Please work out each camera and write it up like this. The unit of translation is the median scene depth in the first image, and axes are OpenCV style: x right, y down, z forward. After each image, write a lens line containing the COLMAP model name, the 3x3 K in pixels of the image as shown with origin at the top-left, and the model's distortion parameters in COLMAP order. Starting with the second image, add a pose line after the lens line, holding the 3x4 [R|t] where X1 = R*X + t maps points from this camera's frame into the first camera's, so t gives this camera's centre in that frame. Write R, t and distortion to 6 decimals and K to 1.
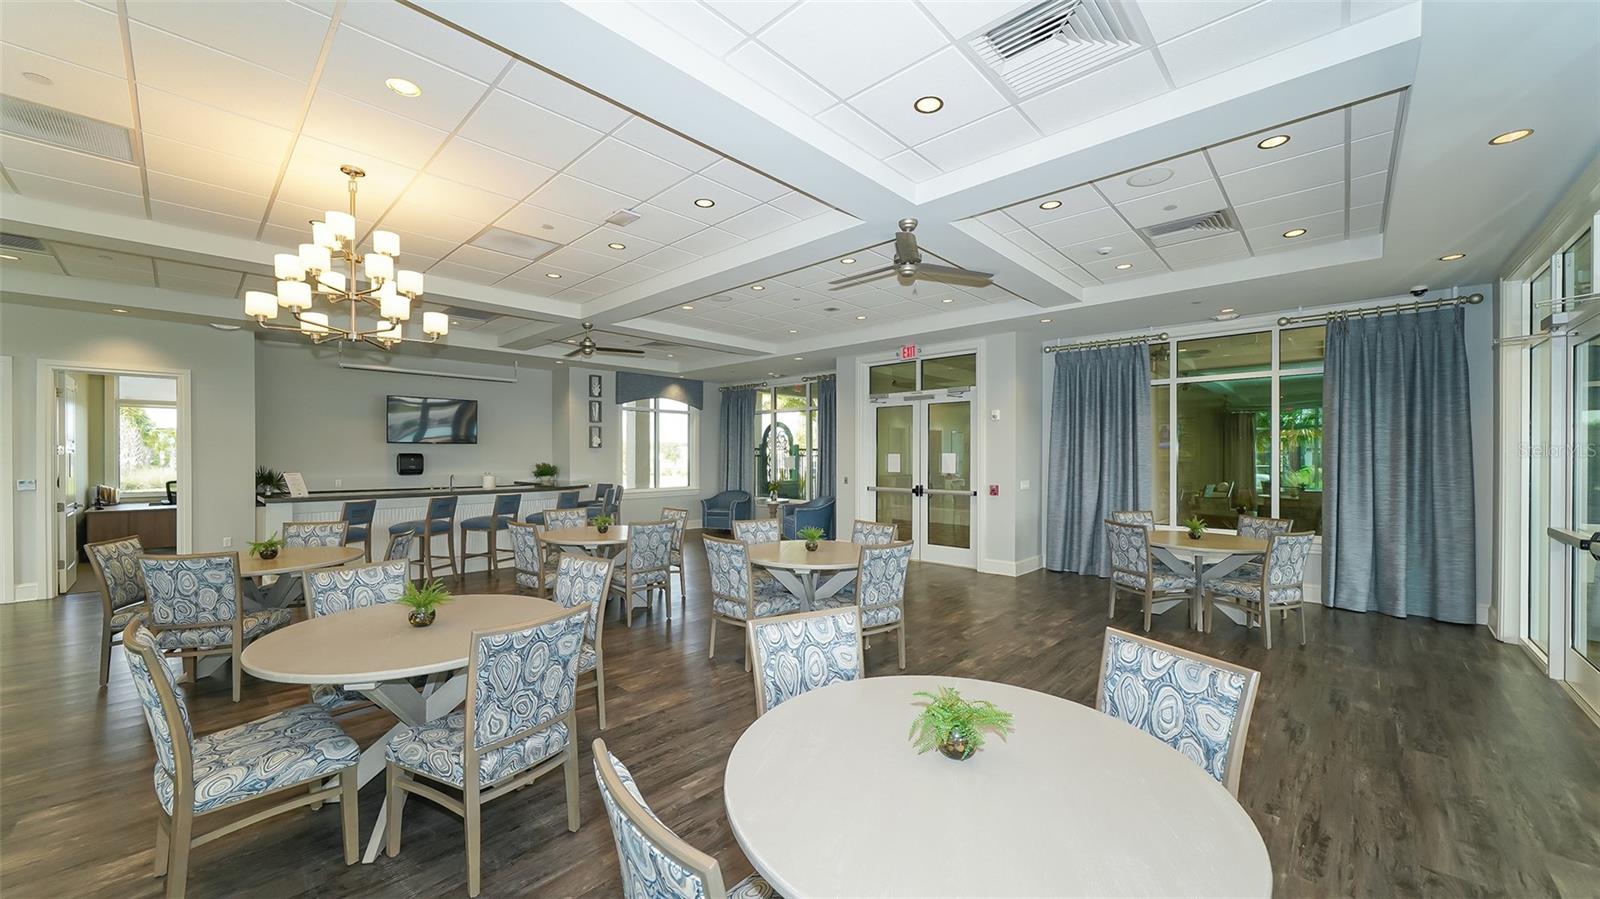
lens RADIAL K [[591.6, 0, 795.1], [0, 591.6, 456.9], [0, 0, 1]] dist [0.001187, 0.000065]
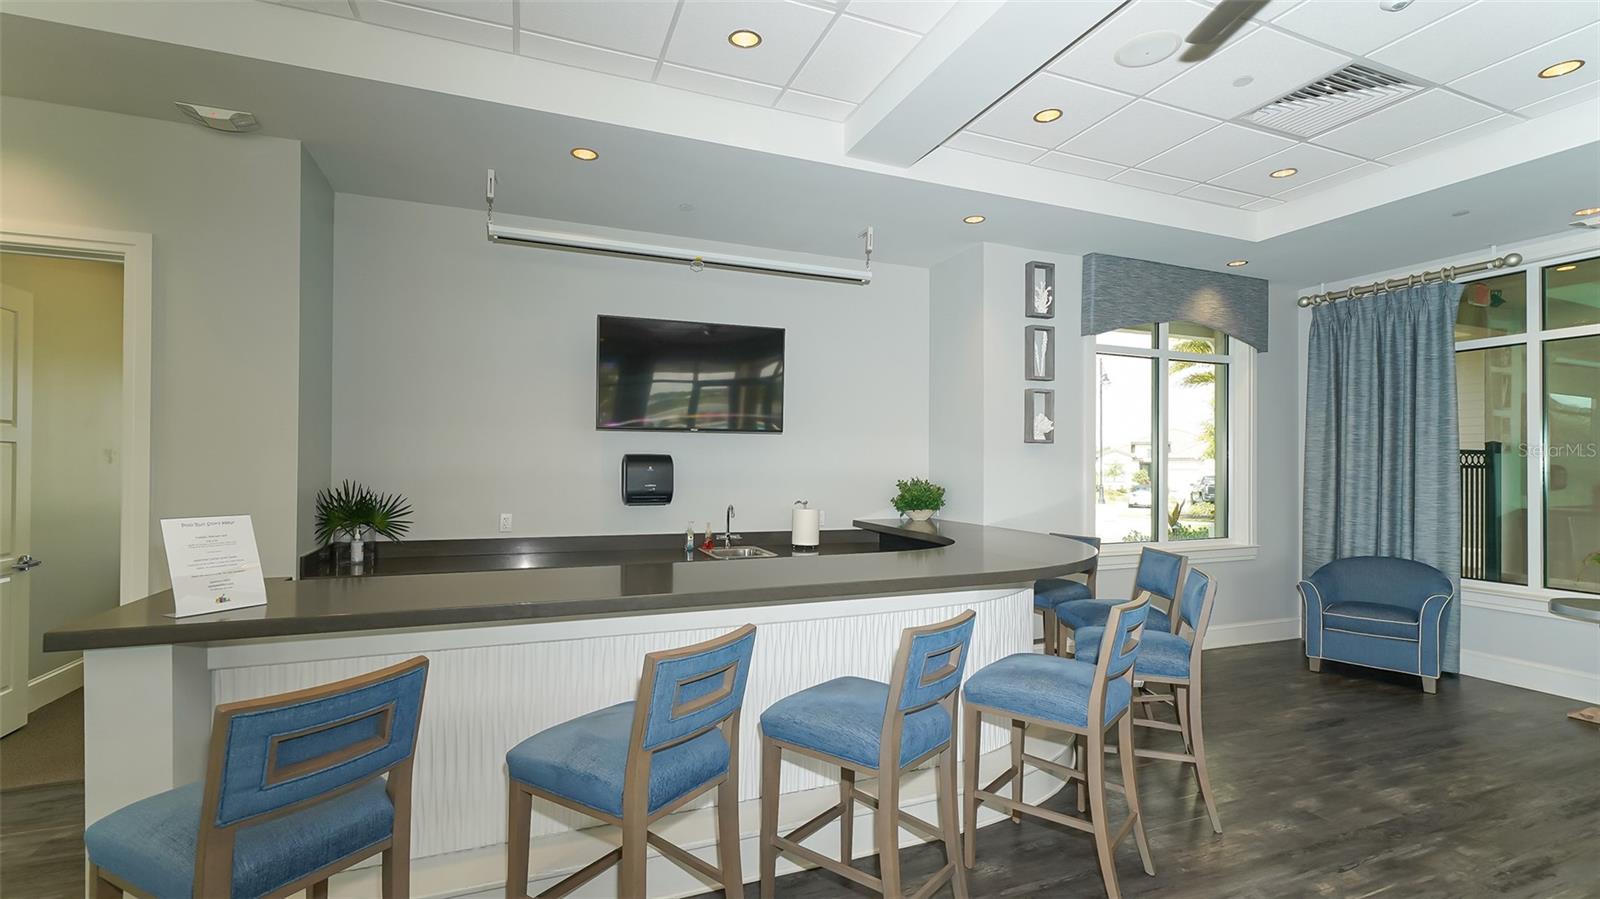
lens RADIAL K [[697.6, 0, 800.1], [0, 697.6, 457.3], [0, 0, 1]] dist [-0.000253, -0.000004]
pose [[0.912367, 0.001076, -0.409371, -0.293283], [-0.005978, 0.999925, -0.010695, 0.000703], [0.409329, 0.012205, 0.912305, 0.501940]]
